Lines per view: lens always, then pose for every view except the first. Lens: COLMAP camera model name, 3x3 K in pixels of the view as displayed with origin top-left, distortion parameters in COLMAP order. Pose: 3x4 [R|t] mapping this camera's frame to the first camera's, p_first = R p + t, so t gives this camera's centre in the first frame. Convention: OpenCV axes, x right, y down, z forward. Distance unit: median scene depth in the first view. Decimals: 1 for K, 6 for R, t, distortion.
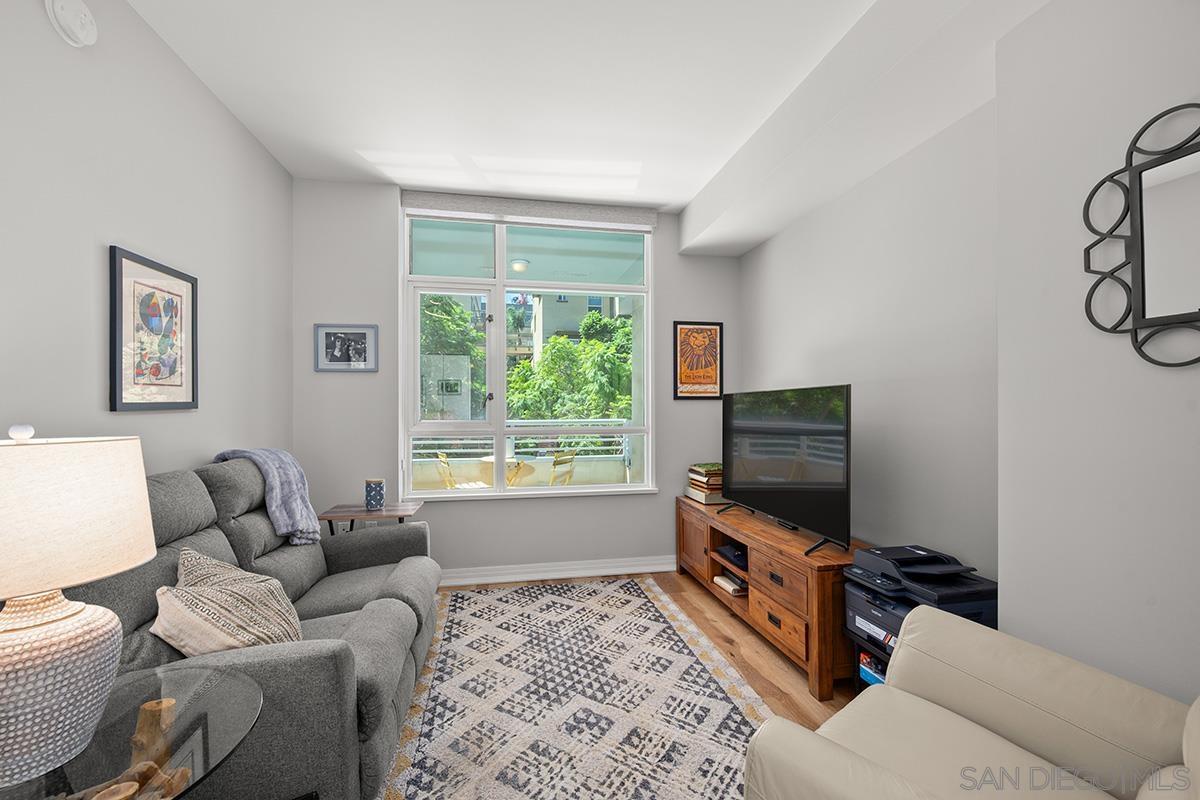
lens RADIAL K [[491.7, 0, 598.7], [0, 491.7, 403.5], [0, 0, 1]] dist [0.000846, -0.000225]
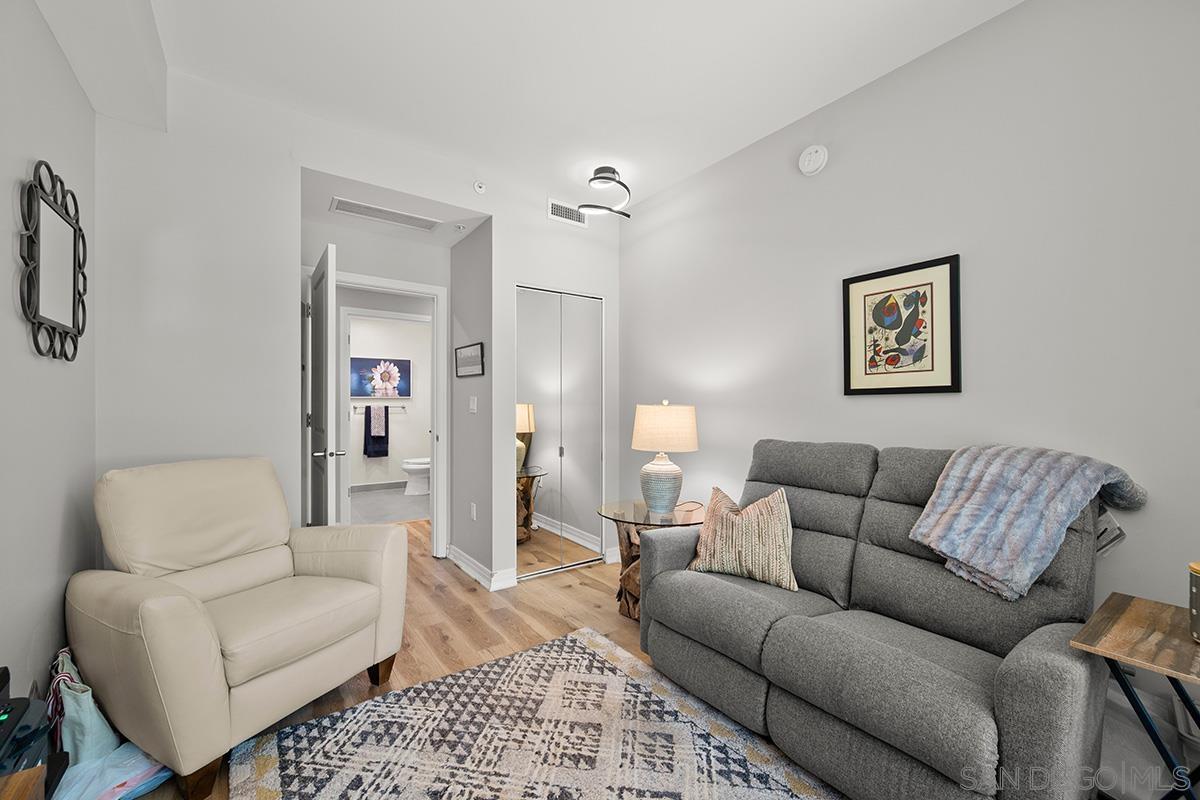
lens RADIAL K [[475.9, 0, 600.0], [0, 475.9, 400.0], [0, 0, 1]] dist [0.000194, -0.000061]
pose [[-0.902470, 0.000262, -0.430752, 0.234867], [0.003059, 0.999979, -0.005800, 0.034122], [0.430741, -0.006552, -0.902452, 1.823348]]
